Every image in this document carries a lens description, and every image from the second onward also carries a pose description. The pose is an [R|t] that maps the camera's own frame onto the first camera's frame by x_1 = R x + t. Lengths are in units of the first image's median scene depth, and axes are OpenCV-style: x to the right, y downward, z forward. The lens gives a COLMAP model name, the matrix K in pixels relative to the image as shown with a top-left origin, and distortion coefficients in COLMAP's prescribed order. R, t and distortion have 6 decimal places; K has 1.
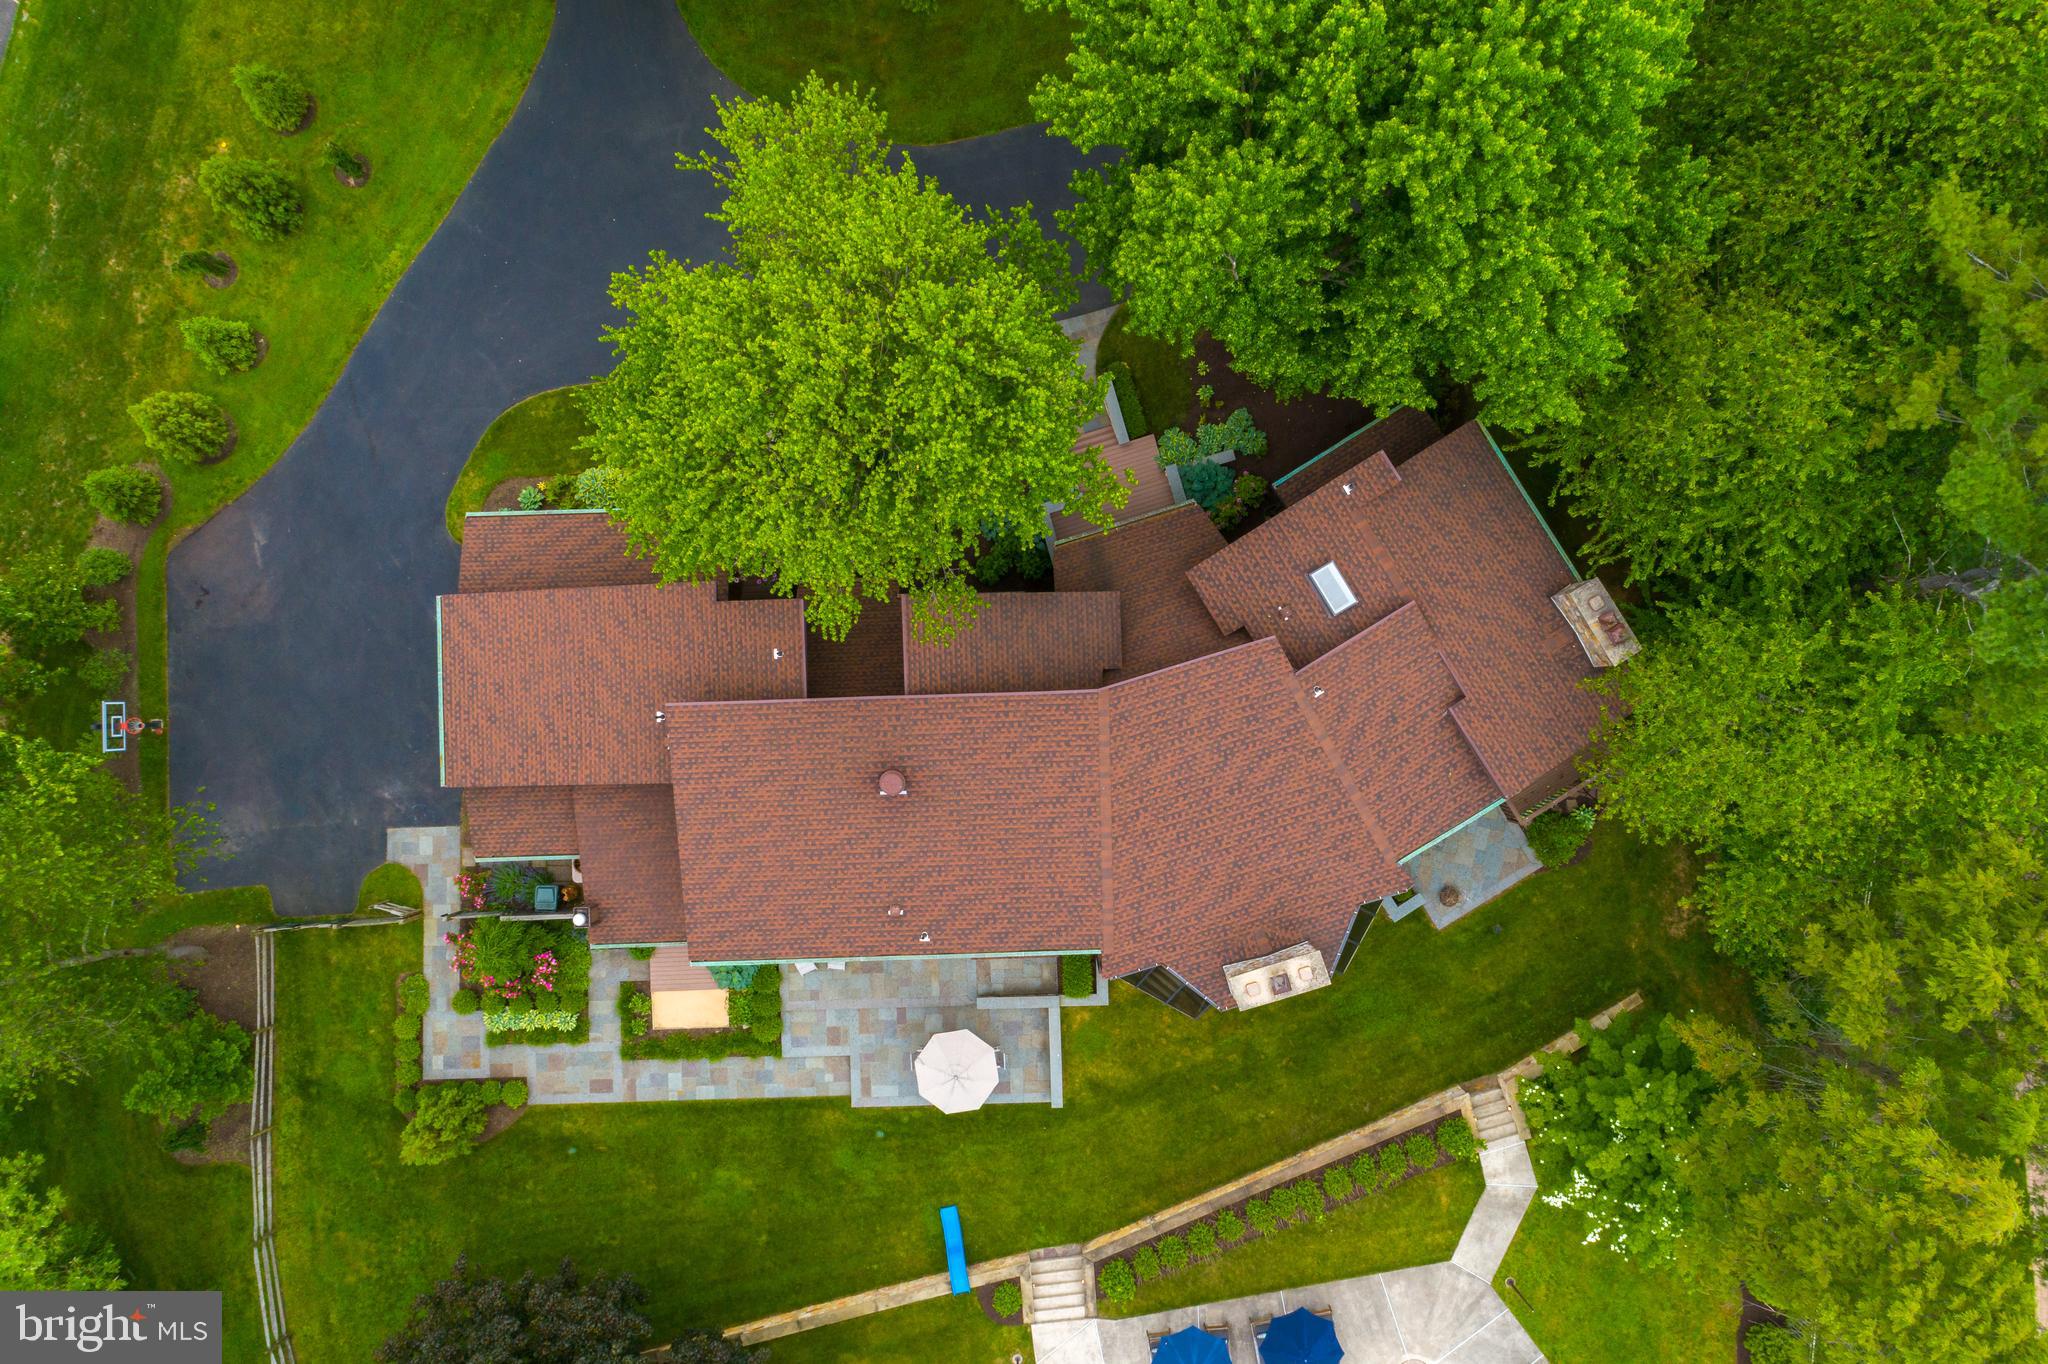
lens RADIAL K [[1374.9, 0, 1024.7], [0, 1374.9, 673.9], [0, 0, 1]] dist [0.024284, 0.000978]
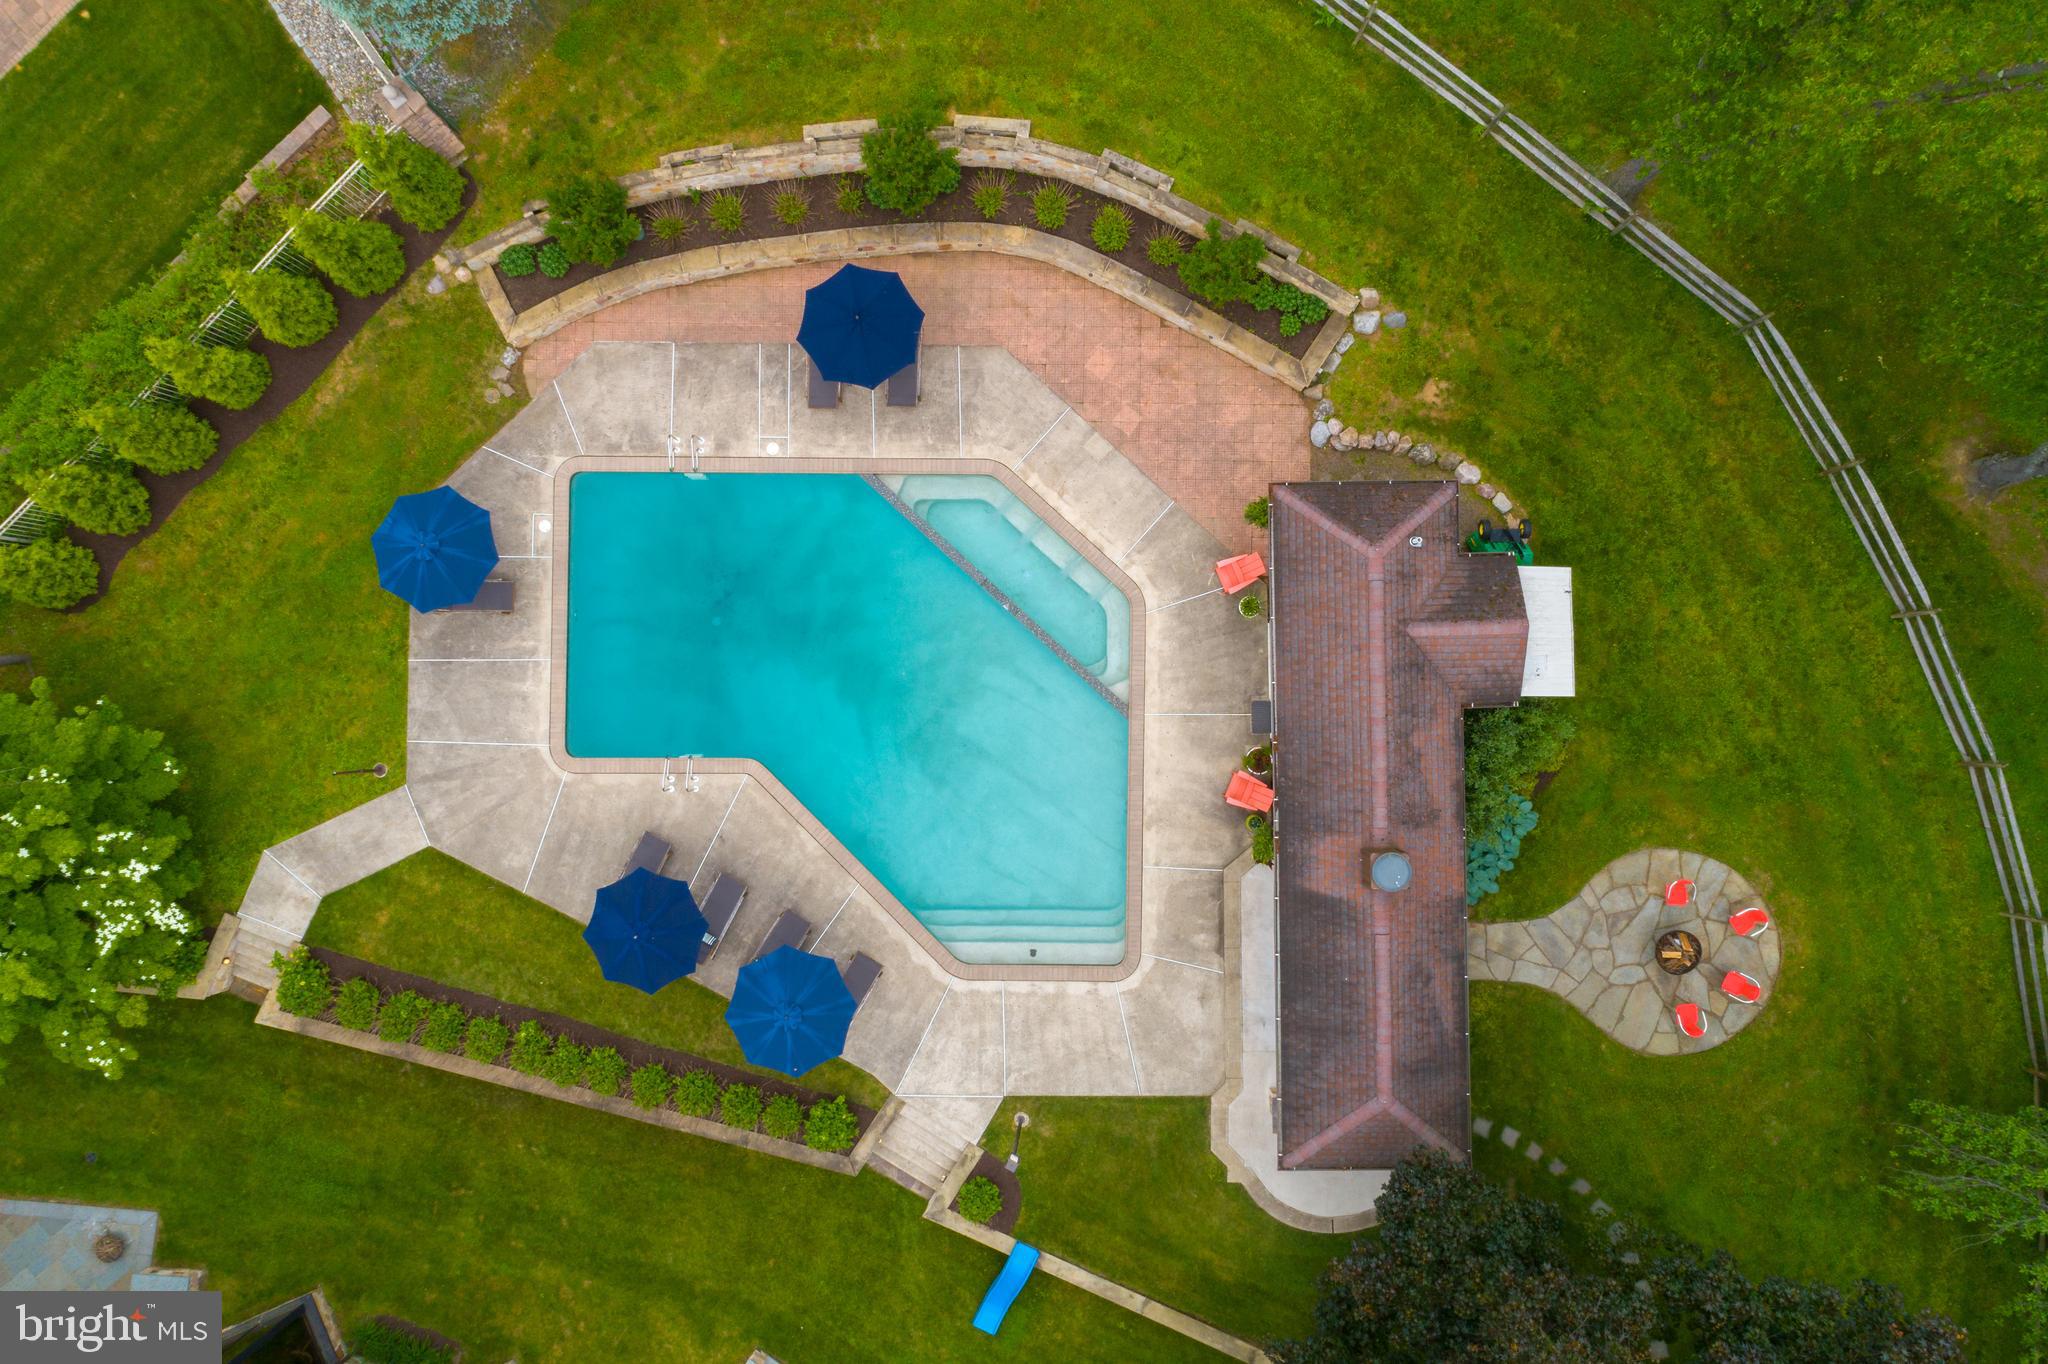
lens RADIAL K [[1374.9, 0, 1024.7], [0, 1374.9, 673.9], [0, 0, 1]] dist [0.024284, 0.000978]
pose [[-0.792493, -0.608848, 0.035467, 0.100998], [0.609765, -0.792134, 0.026660, 0.643954], [0.011863, 0.042754, 0.999015, 0.314001]]
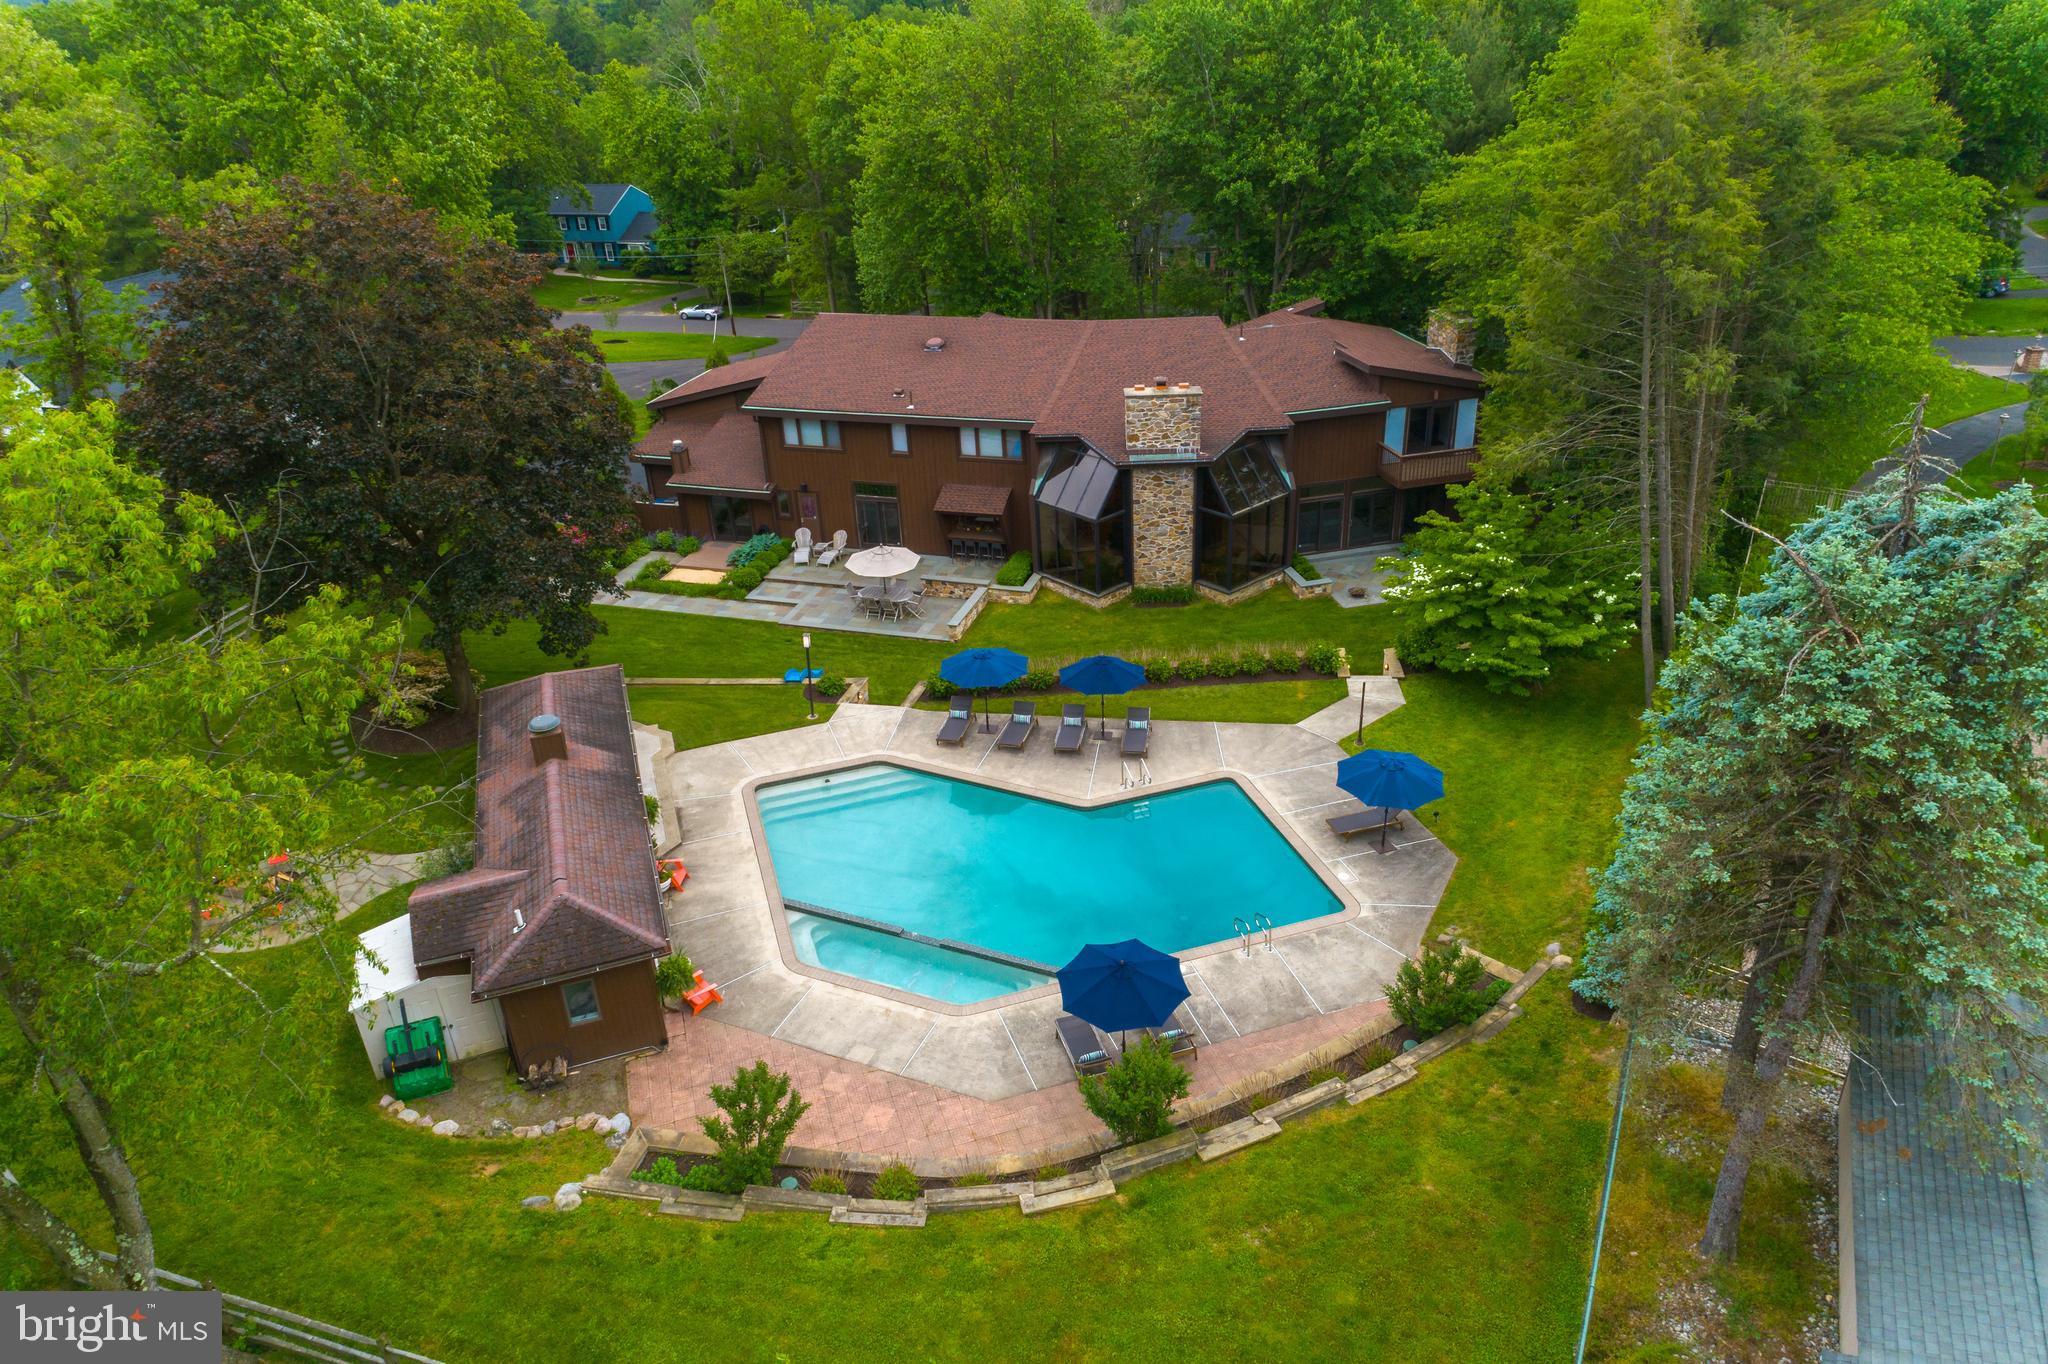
lens RADIAL K [[1374.9, 0, 1024.7], [0, 1374.9, 673.9], [0, 0, 1]] dist [0.024284, 0.000978]
pose [[0.943559, 0.123658, -0.307254, 0.406156], [-0.328522, 0.467264, -0.820815, 1.182180], [0.042068, 0.875427, 0.481516, 0.527573]]
